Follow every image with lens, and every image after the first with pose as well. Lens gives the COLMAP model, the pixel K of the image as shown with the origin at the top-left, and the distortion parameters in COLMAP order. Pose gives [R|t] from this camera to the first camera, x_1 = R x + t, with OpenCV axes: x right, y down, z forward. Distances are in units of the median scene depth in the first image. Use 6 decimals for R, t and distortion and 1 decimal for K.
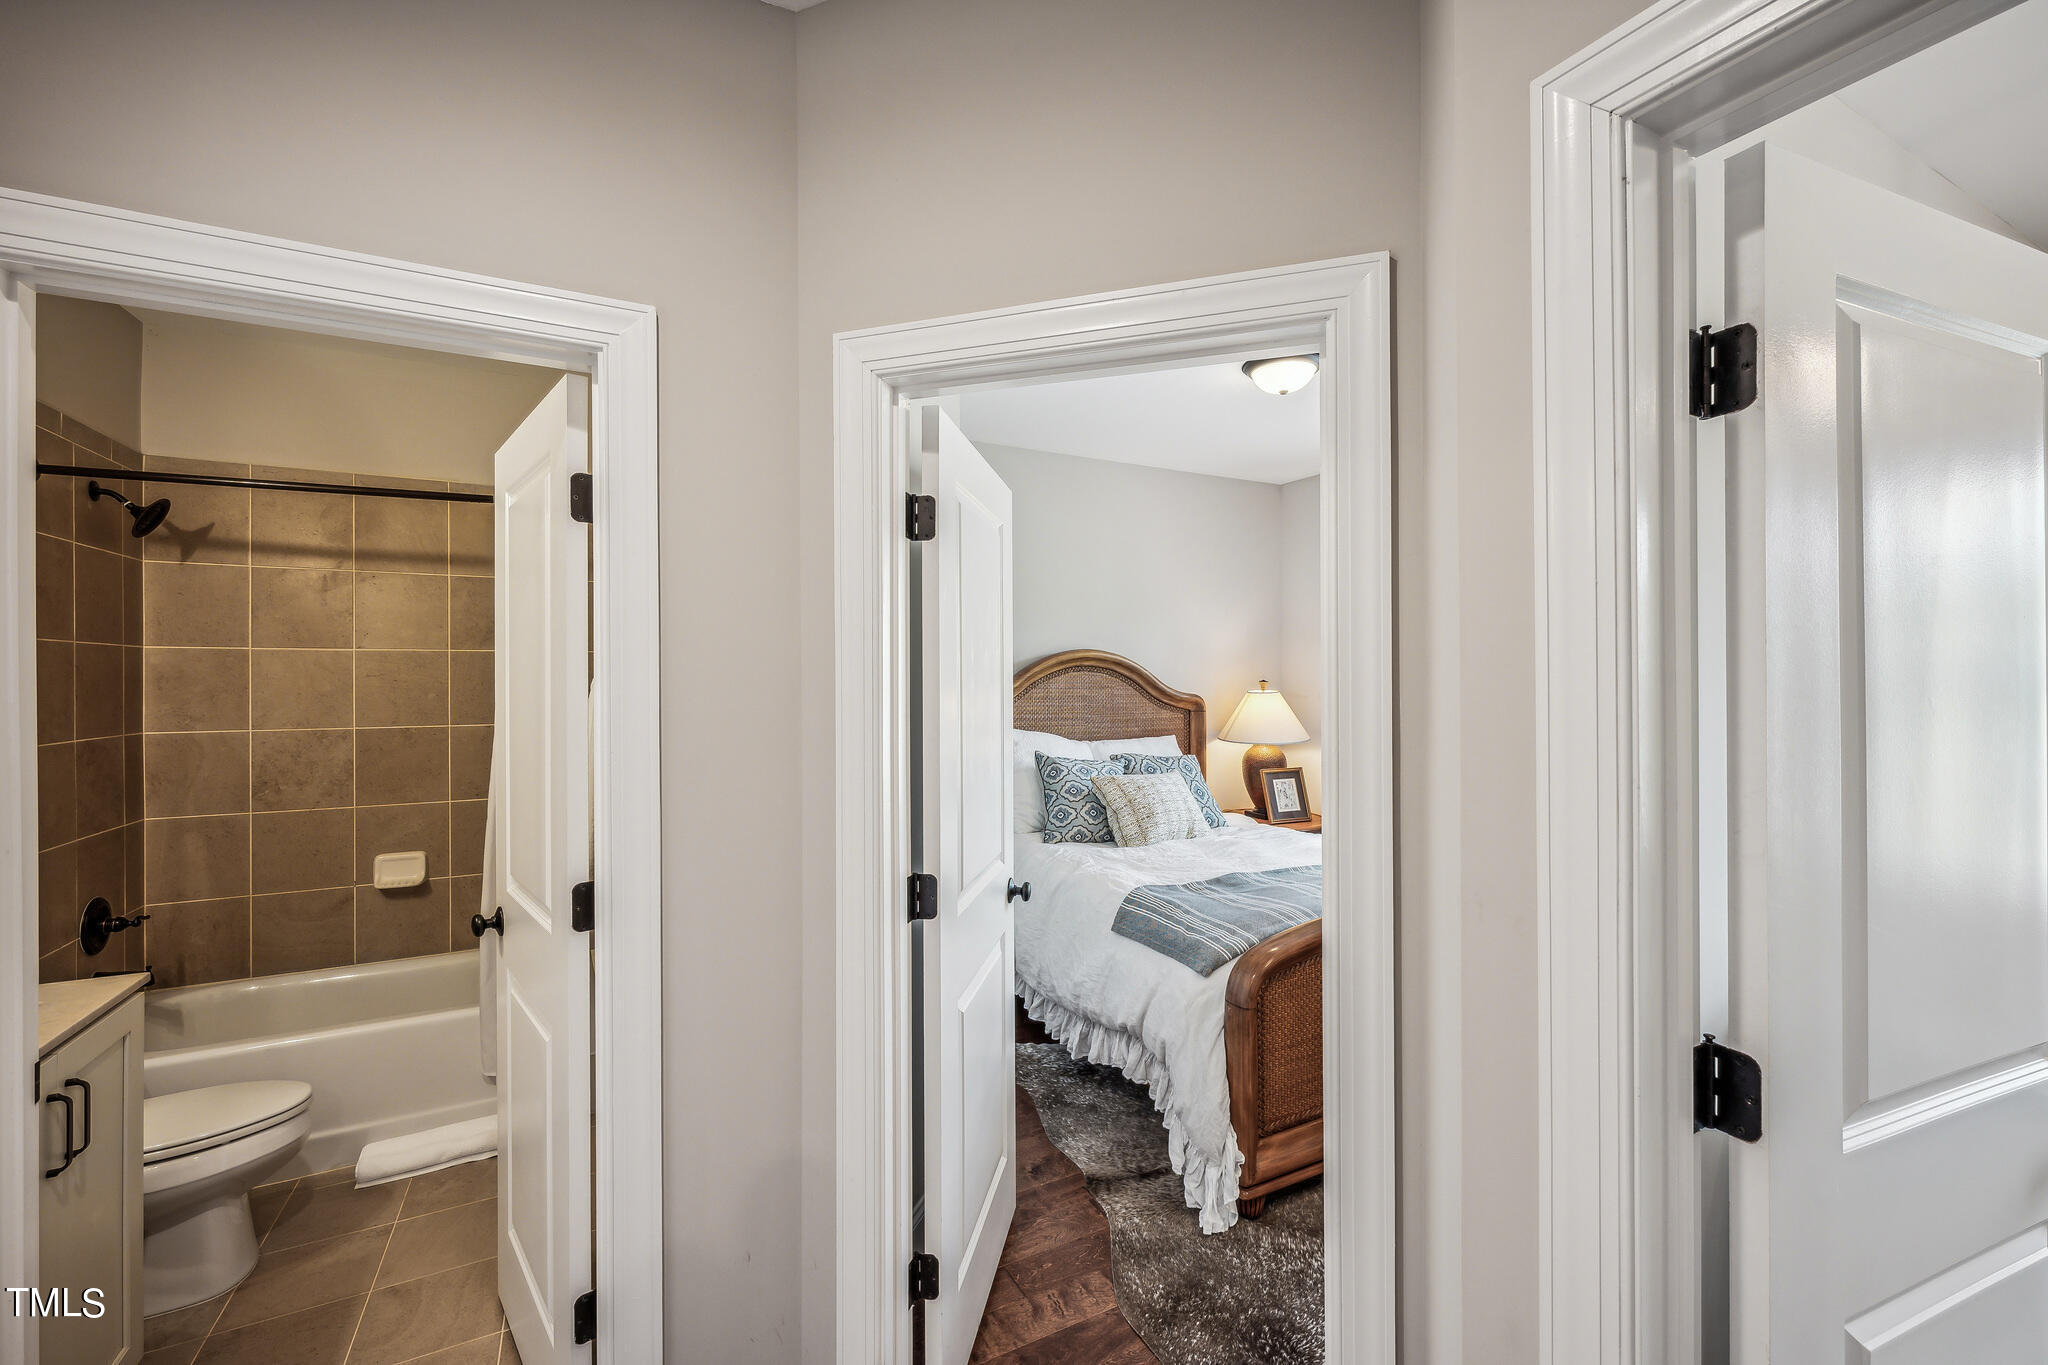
lens RADIAL K [[829.4, 0, 1021.6], [0, 829.4, 672.3], [0, 0, 1]] dist [-0.001263, -0.000170]
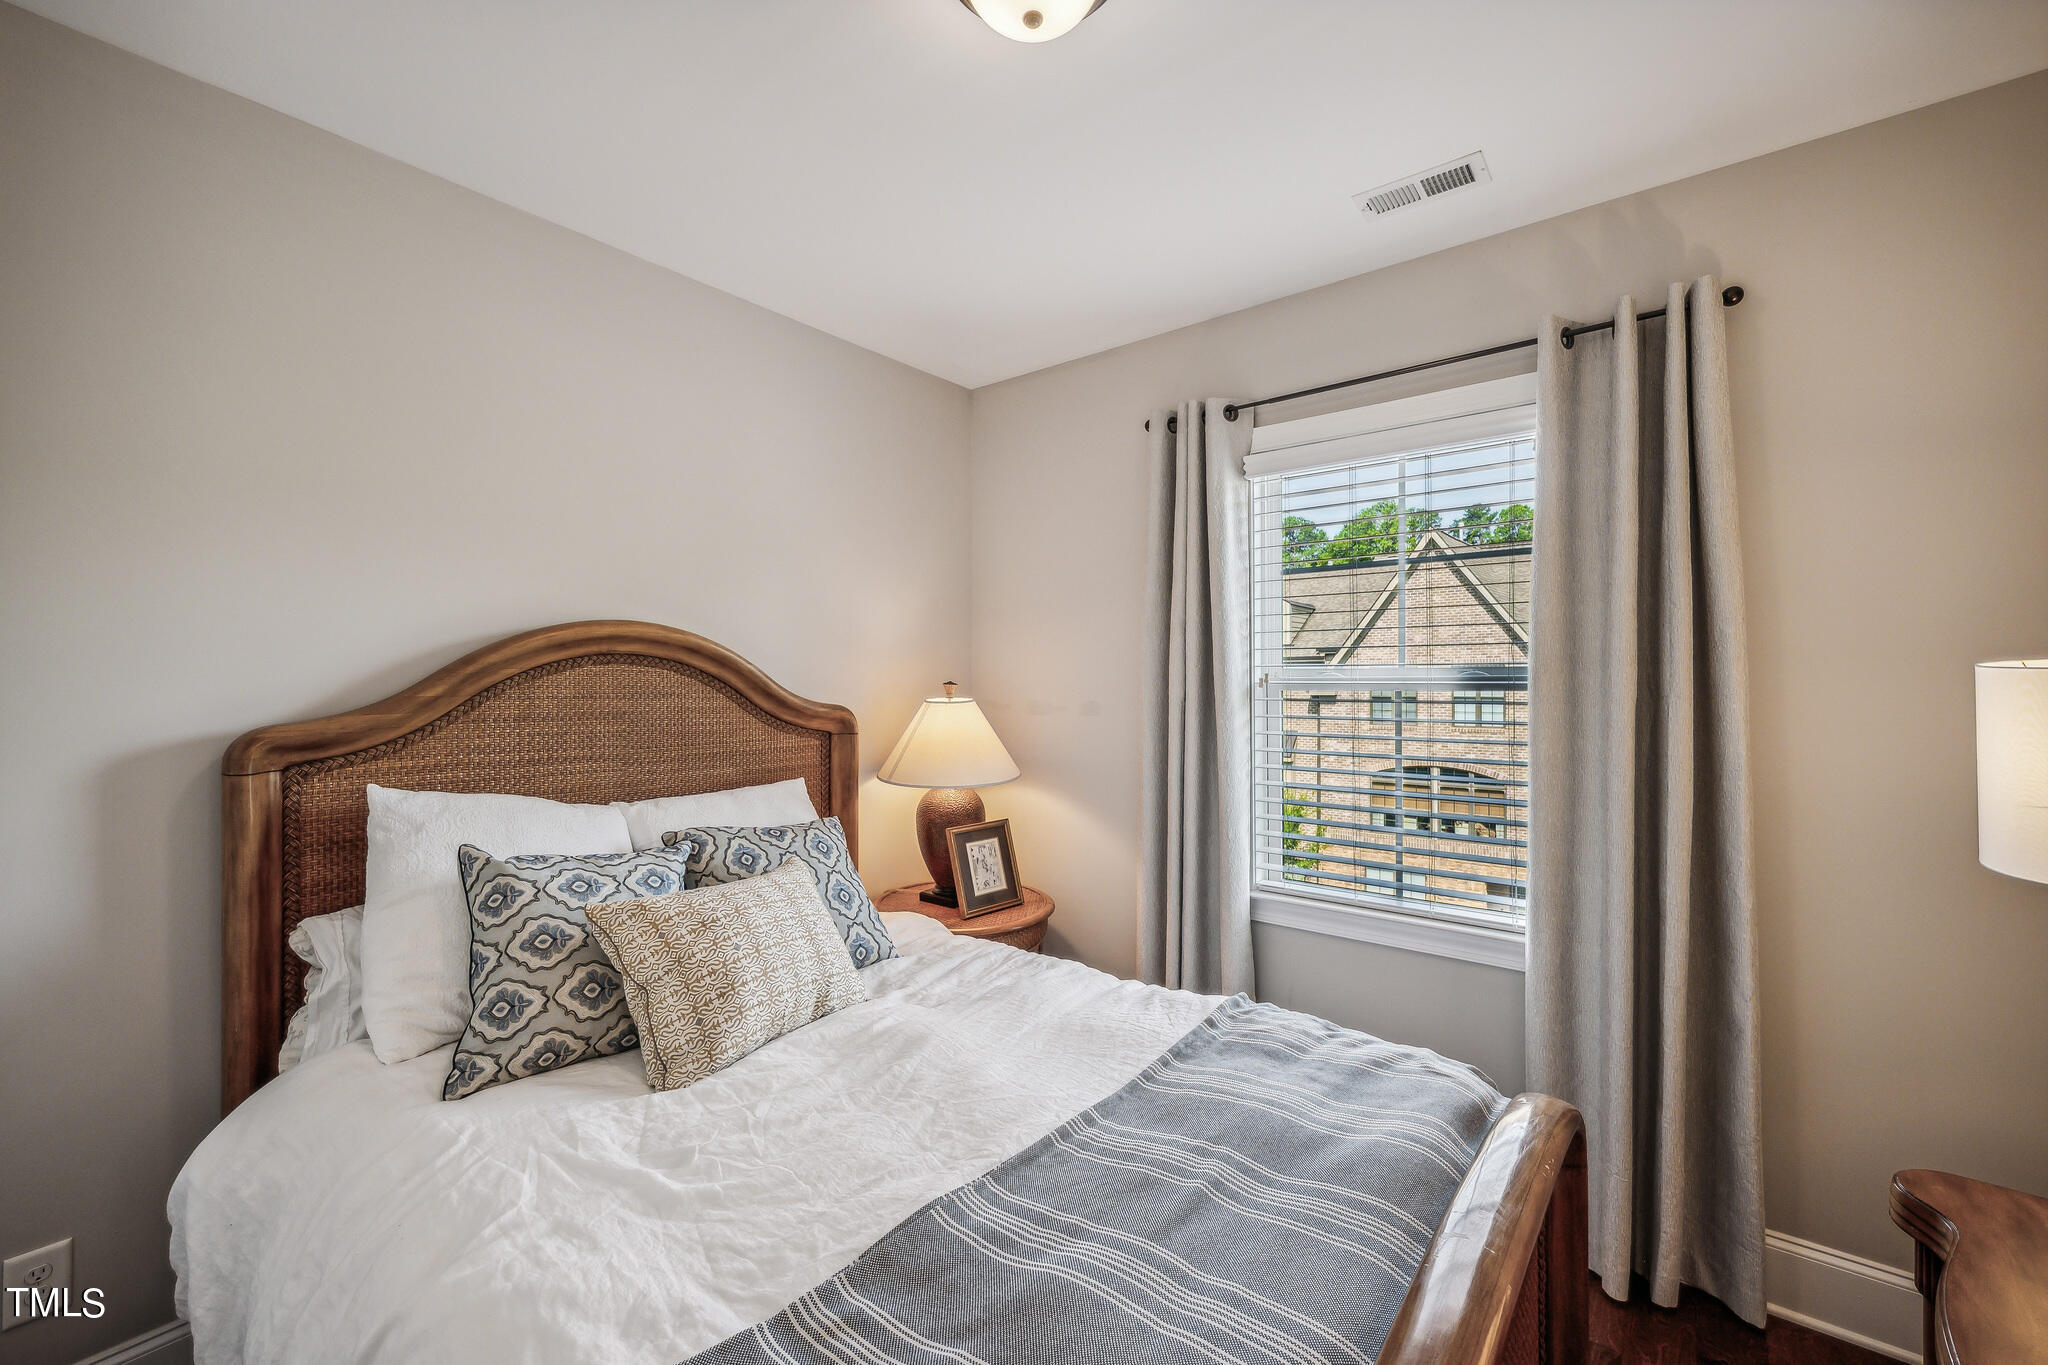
lens RADIAL K [[829.4, 0, 1021.6], [0, 829.4, 672.3], [0, 0, 1]] dist [-0.001263, -0.000170]
pose [[0.917358, 0.004639, 0.398037, 0.103770], [-0.002744, 0.999982, -0.005331, 0.006229], [-0.398054, 0.003798, 0.917354, 0.453431]]
